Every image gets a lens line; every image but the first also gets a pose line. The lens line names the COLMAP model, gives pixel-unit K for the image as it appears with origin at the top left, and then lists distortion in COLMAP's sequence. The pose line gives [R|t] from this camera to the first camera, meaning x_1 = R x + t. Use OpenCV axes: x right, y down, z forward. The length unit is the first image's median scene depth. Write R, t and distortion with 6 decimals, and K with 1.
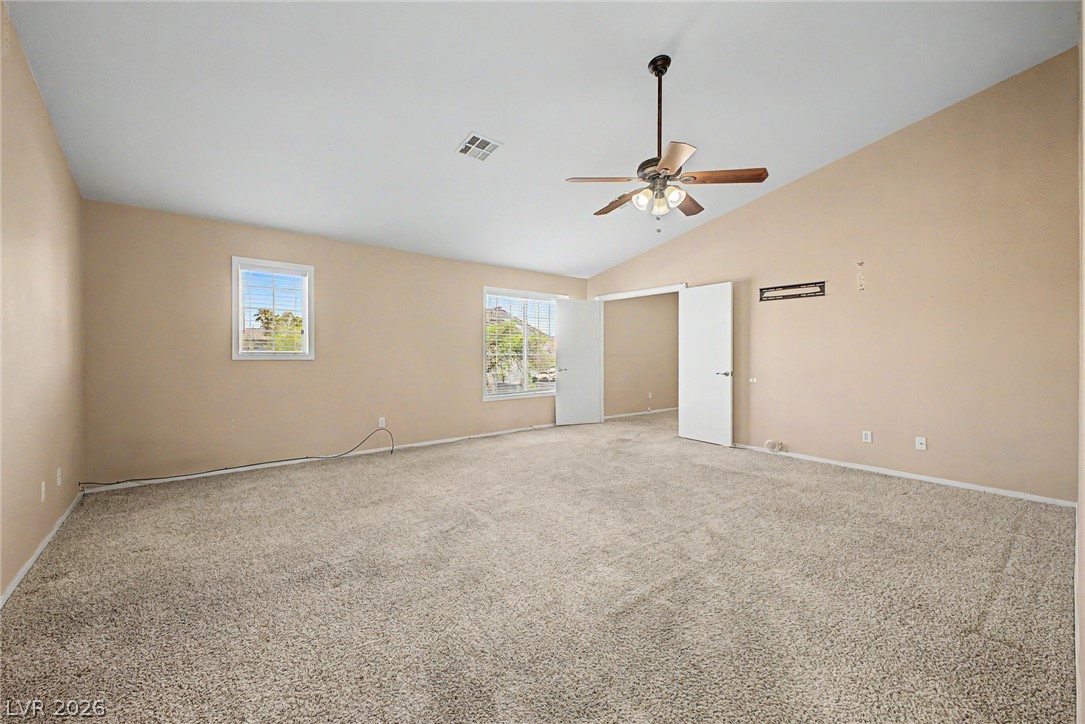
lens RADIAL K [[428.8, 0, 541.5], [0, 428.8, 357.8], [0, 0, 1]] dist [0.025734, -0.006349]
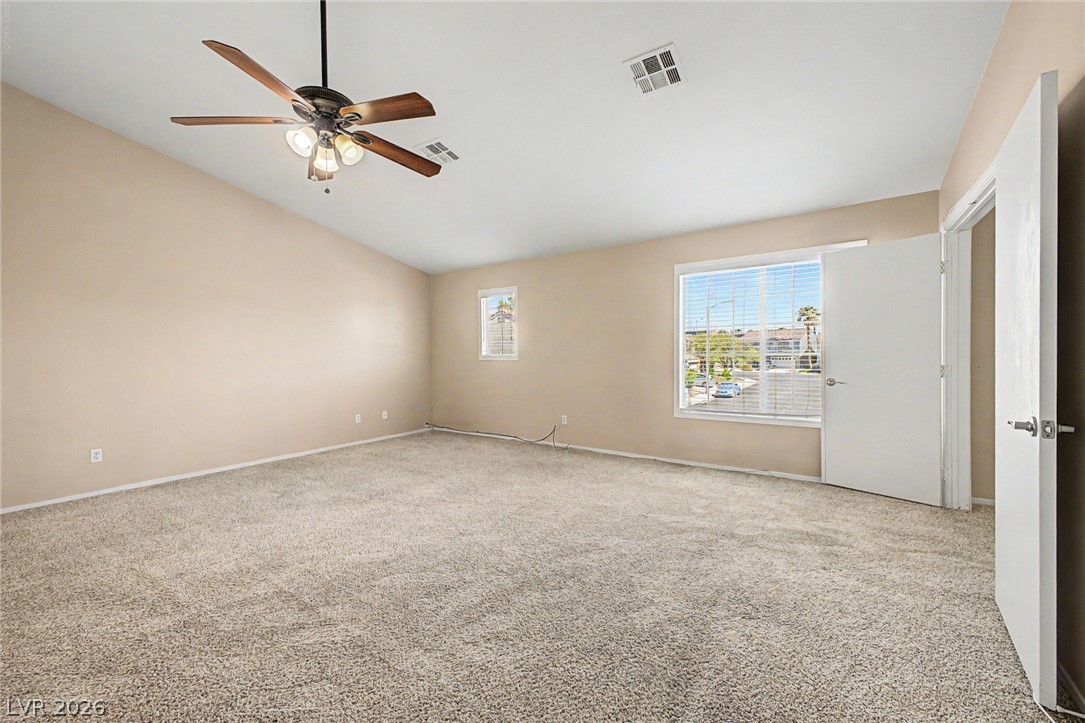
lens RADIAL K [[443.6, 0, 538.8], [0, 443.6, 350.4], [0, 0, 1]] dist [0.027962, 0.000007]
pose [[0.247111, -0.002028, -0.968985, 0.658738], [0.008881, 0.999961, 0.000172, -0.020916], [0.968947, -0.008648, 0.247119, 0.658318]]
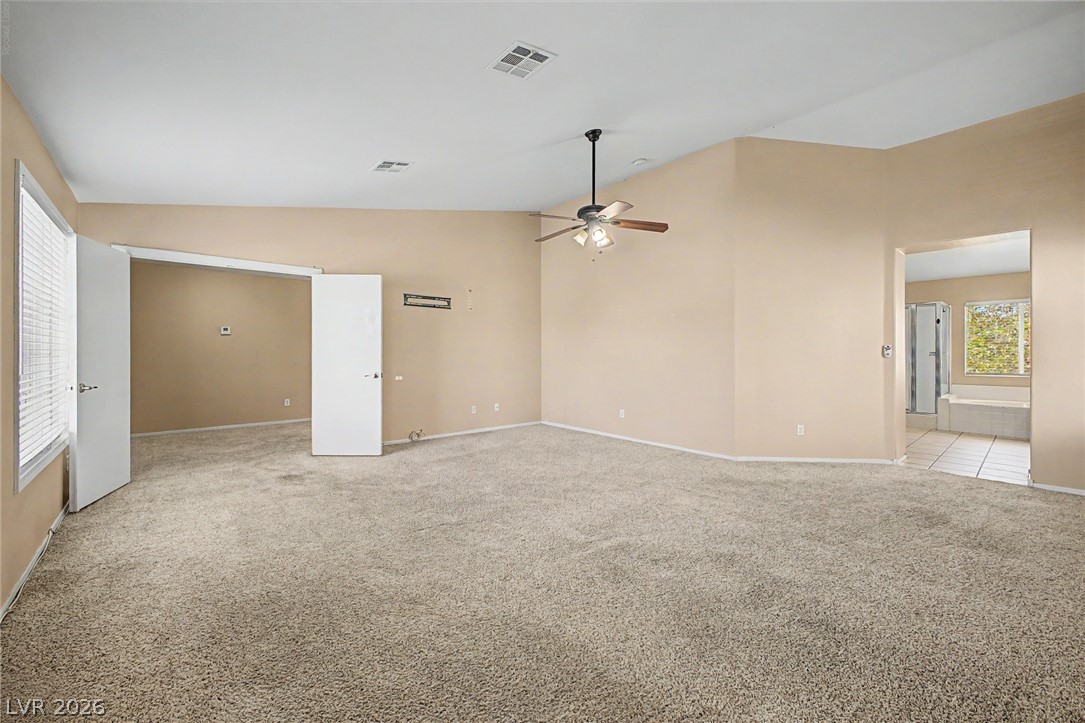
lens RADIAL K [[428.8, 0, 541.5], [0, 428.8, 357.3], [0, 0, 1]] dist [0.025734, -0.006349]
pose [[0.010565, -0.008592, 0.999907, -0.587759], [-0.000568, 0.999963, 0.008599, -0.009267], [-0.999944, -0.000658, 0.010560, 0.654240]]
